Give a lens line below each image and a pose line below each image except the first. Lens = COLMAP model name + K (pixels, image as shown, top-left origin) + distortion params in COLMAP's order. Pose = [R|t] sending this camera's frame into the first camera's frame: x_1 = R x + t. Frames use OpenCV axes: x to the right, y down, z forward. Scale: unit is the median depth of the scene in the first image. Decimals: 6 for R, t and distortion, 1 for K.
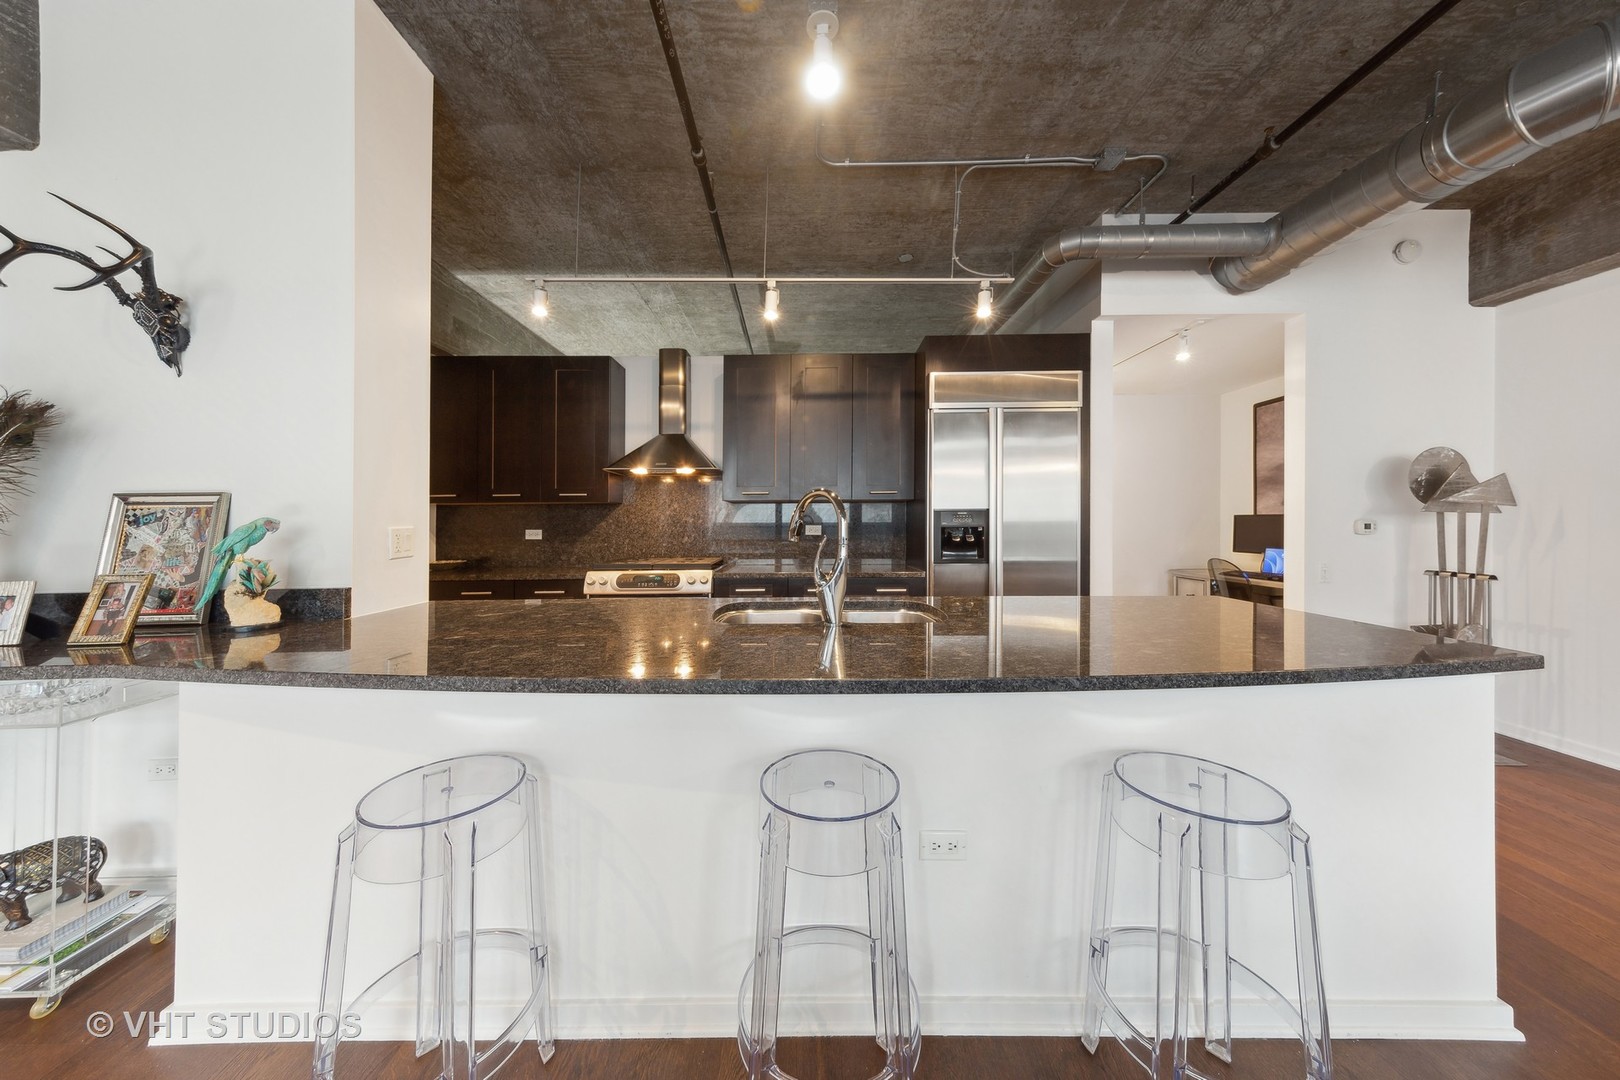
lens RADIAL K [[517.7, 0, 821.5], [0, 517.7, 521.9], [0, 0, 1]] dist [-0.000342, -0.000290]
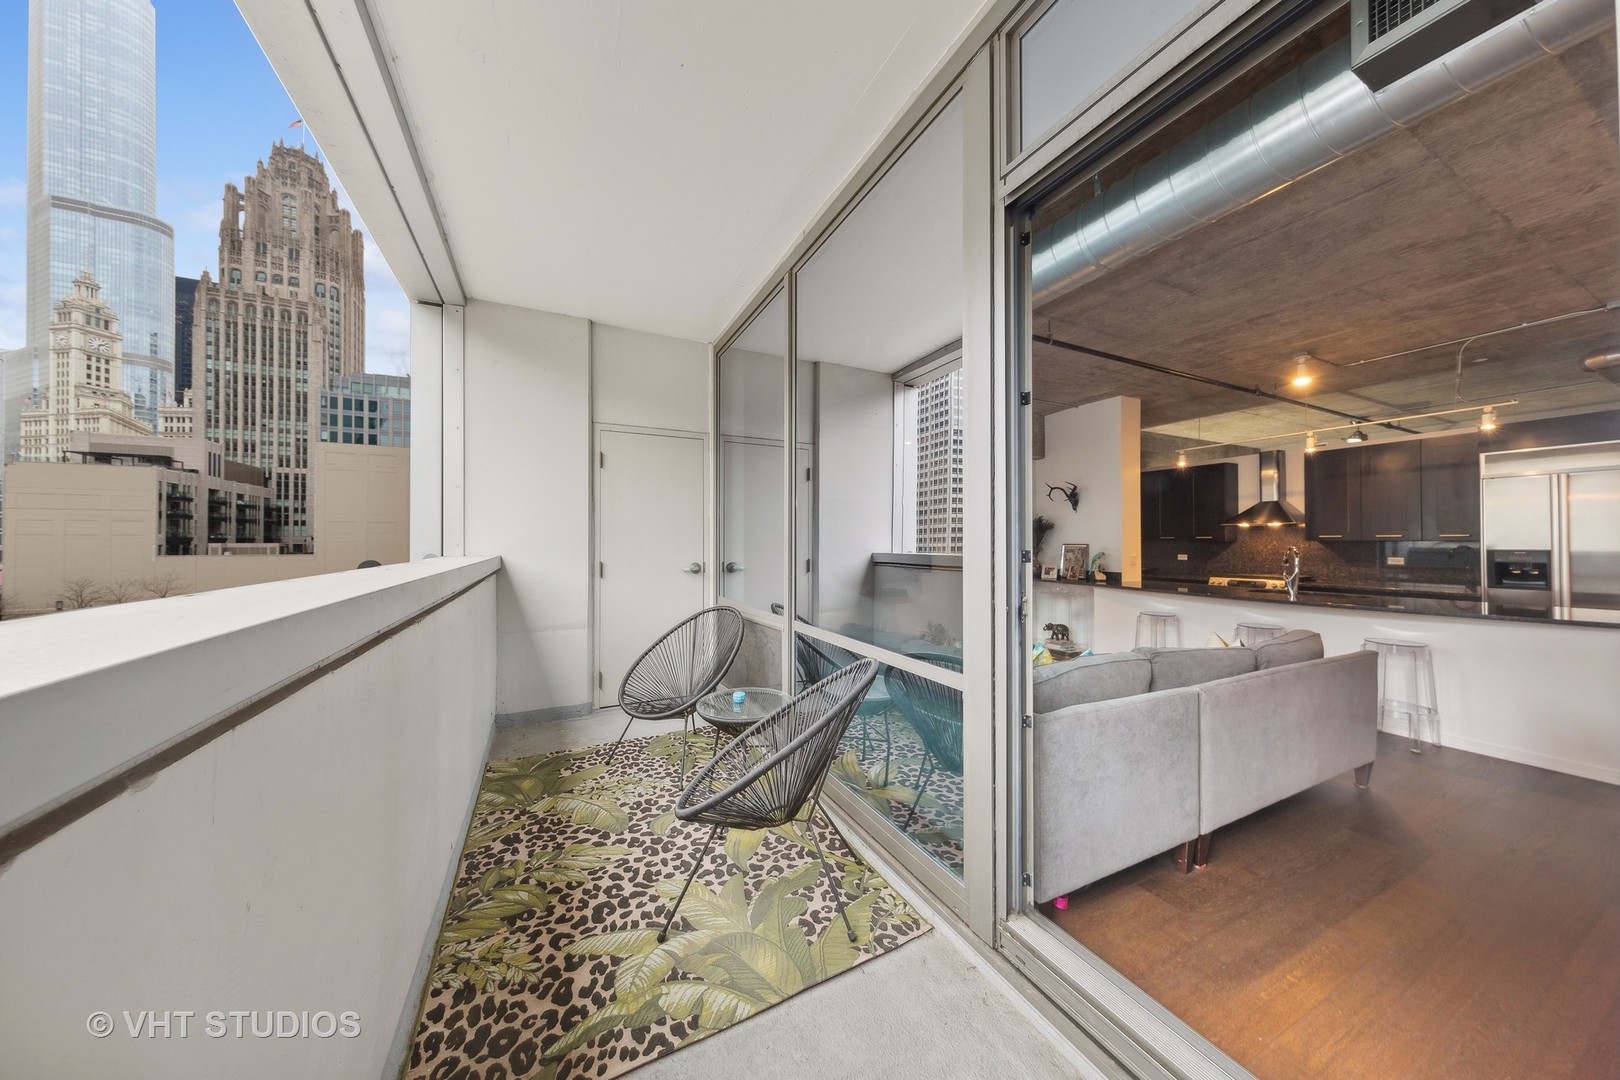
lens RADIAL K [[517.7, 0, 798.3], [0, 517.7, 536.7], [0, 0, 1]] dist [-0.000342, -0.000290]
pose [[0.404174, -0.001678, -0.914681, 0.904893], [-0.000220, 0.999998, -0.001931, -0.067907], [0.914682, 0.000981, 0.404172, -1.559753]]
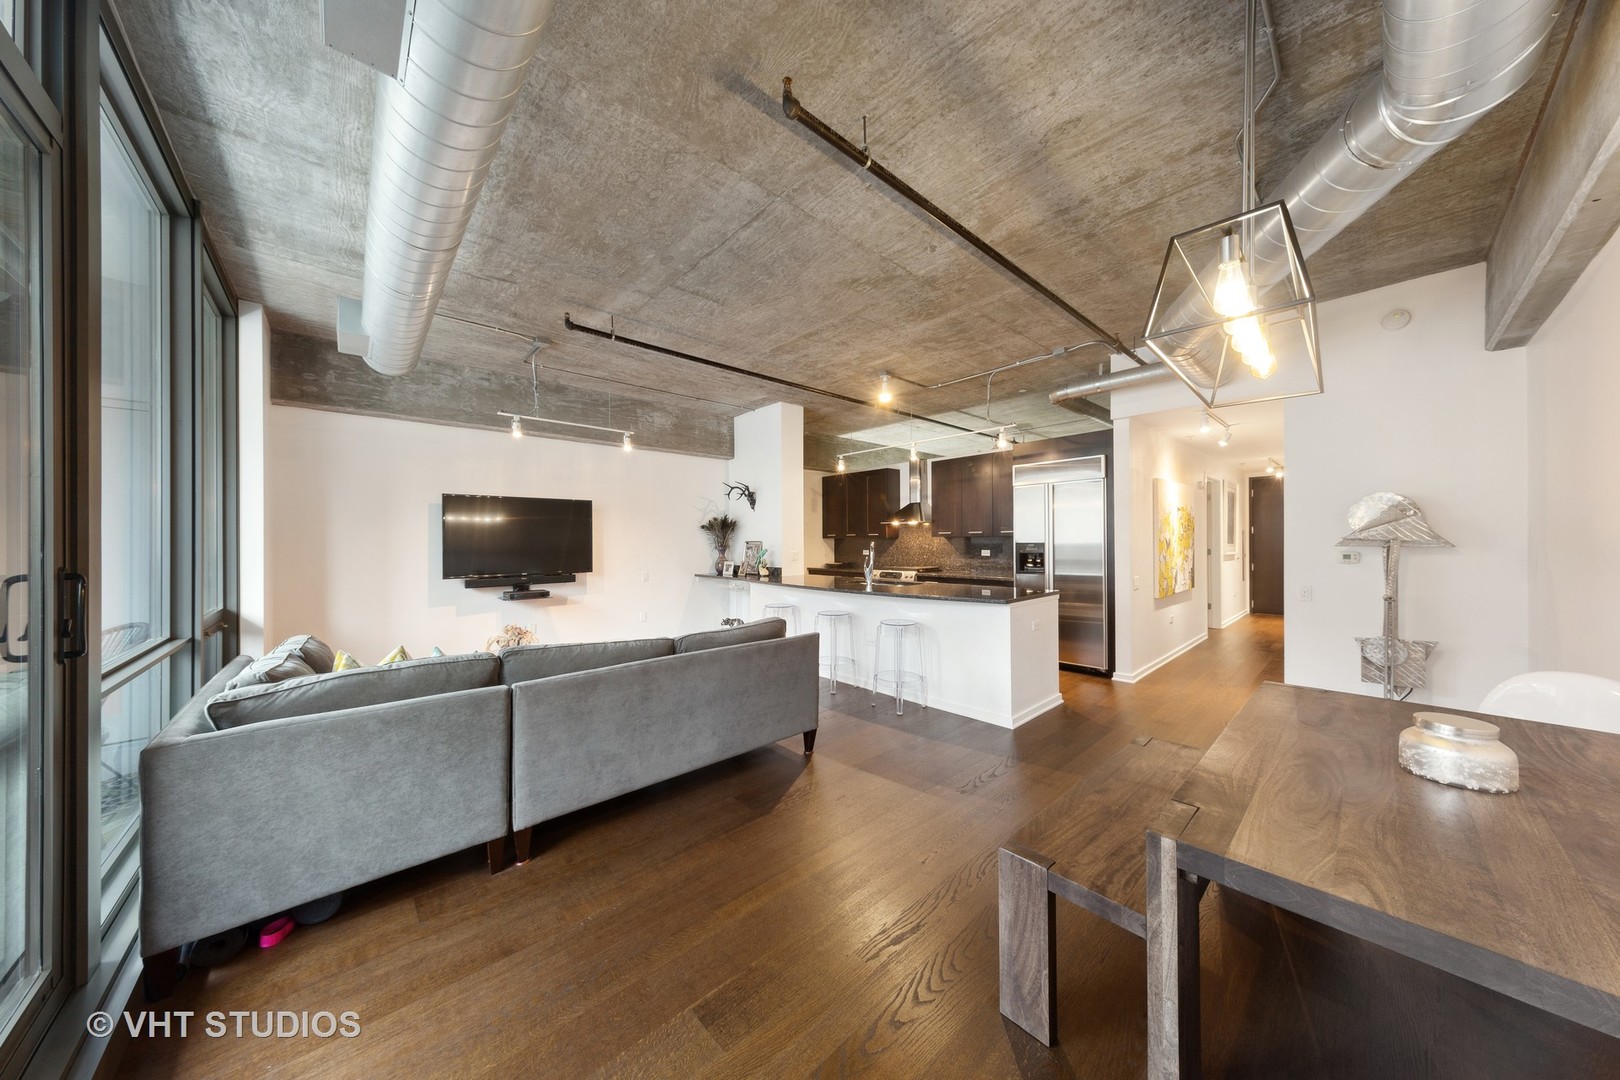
lens RADIAL K [[517.7, 0, 804.5], [0, 517.7, 542.5], [0, 0, 1]] dist [-0.000342, -0.000290]
pose [[0.654131, 0.004482, -0.756368, 1.311881], [0.005658, 0.999925, 0.010819, -0.059513], [0.756360, -0.011357, 0.654057, -0.850274]]
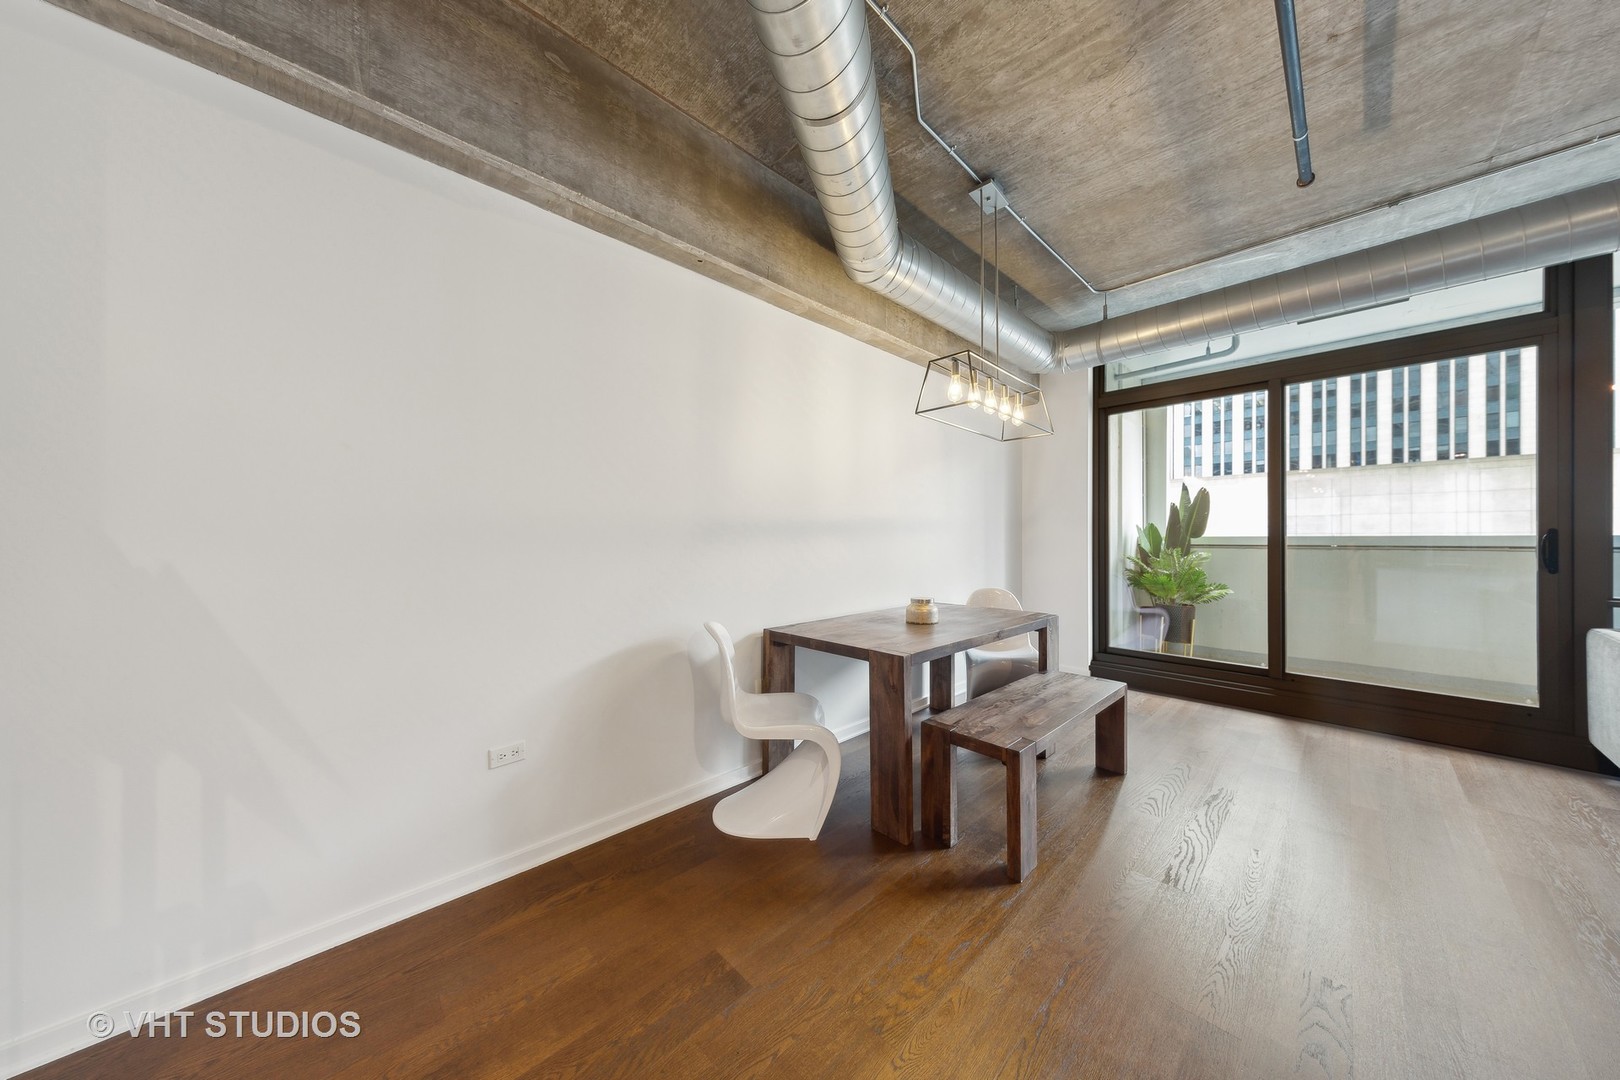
lens RADIAL K [[517.7, 0, 784.0], [0, 517.7, 537.7], [0, 0, 1]] dist [-0.000342, -0.000290]
pose [[-0.656960, 0.005053, 0.753909, 0.700588], [-0.000545, 0.999974, -0.007177, -0.001785], [-0.753925, -0.005126, -0.656940, 0.857602]]
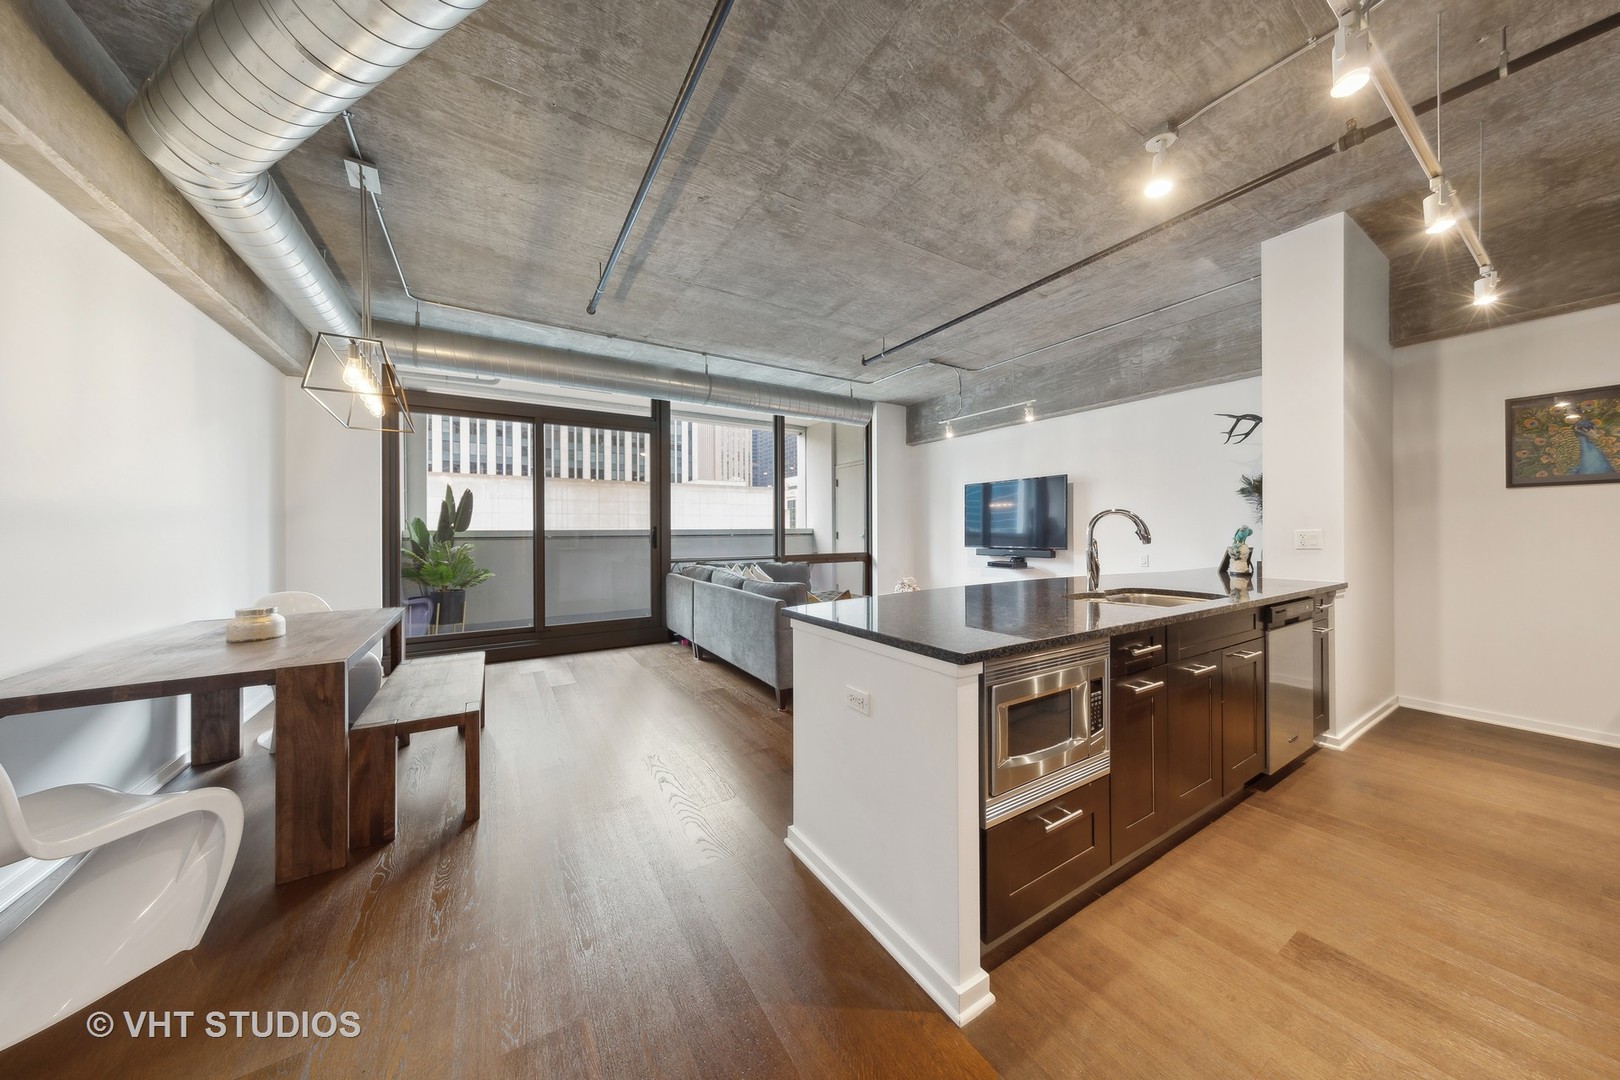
lens RADIAL K [[517.7, 0, 829.8], [0, 517.7, 532.5], [0, 0, 1]] dist [-0.000342, -0.000290]
pose [[-0.851498, 0.011184, -0.524239, 0.974261], [0.011409, 0.999931, 0.002800, -0.001345], [0.524234, -0.003597, -0.851567, 1.176661]]
